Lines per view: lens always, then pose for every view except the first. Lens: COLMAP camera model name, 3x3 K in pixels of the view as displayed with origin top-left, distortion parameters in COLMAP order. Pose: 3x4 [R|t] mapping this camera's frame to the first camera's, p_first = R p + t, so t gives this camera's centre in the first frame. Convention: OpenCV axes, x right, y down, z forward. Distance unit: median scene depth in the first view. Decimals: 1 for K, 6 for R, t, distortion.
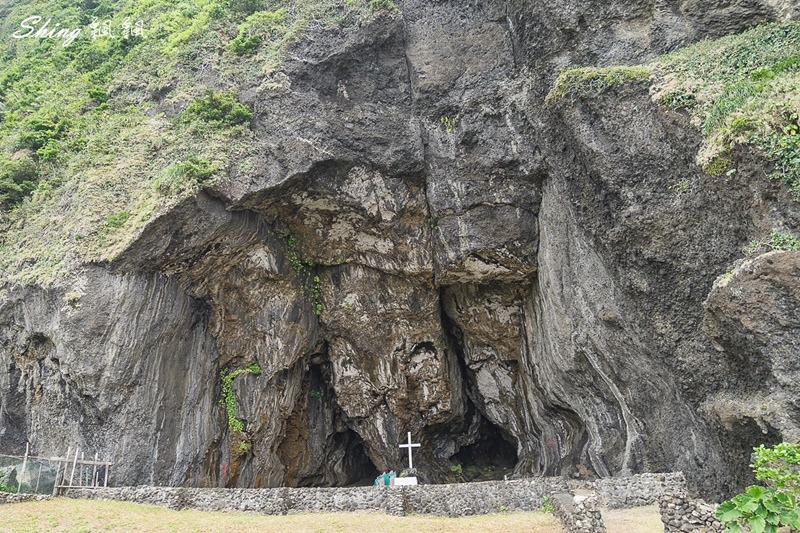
lens RADIAL K [[489.8, 0, 400.0], [0, 489.8, 266.5], [0, 0, 1]] dist [0.002565, 0.004744]
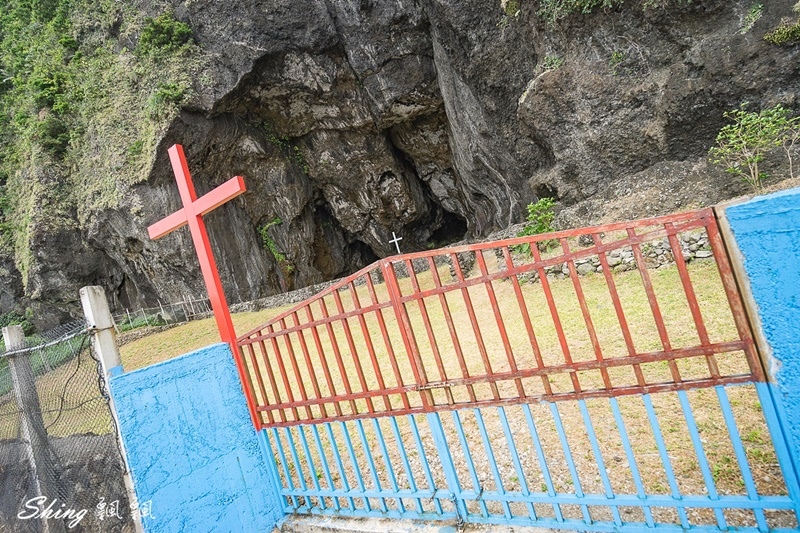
lens RADIAL K [[358.9, 0, 400.0], [0, 358.9, 266.5], [0, 0, 1]] dist [-0.002029, -0.000087]
pose [[0.967274, -0.246626, -0.059630, 0.104392], [0.248993, 0.877410, 0.410065, -0.027351], [-0.048813, -0.411493, 0.910105, -0.080882]]
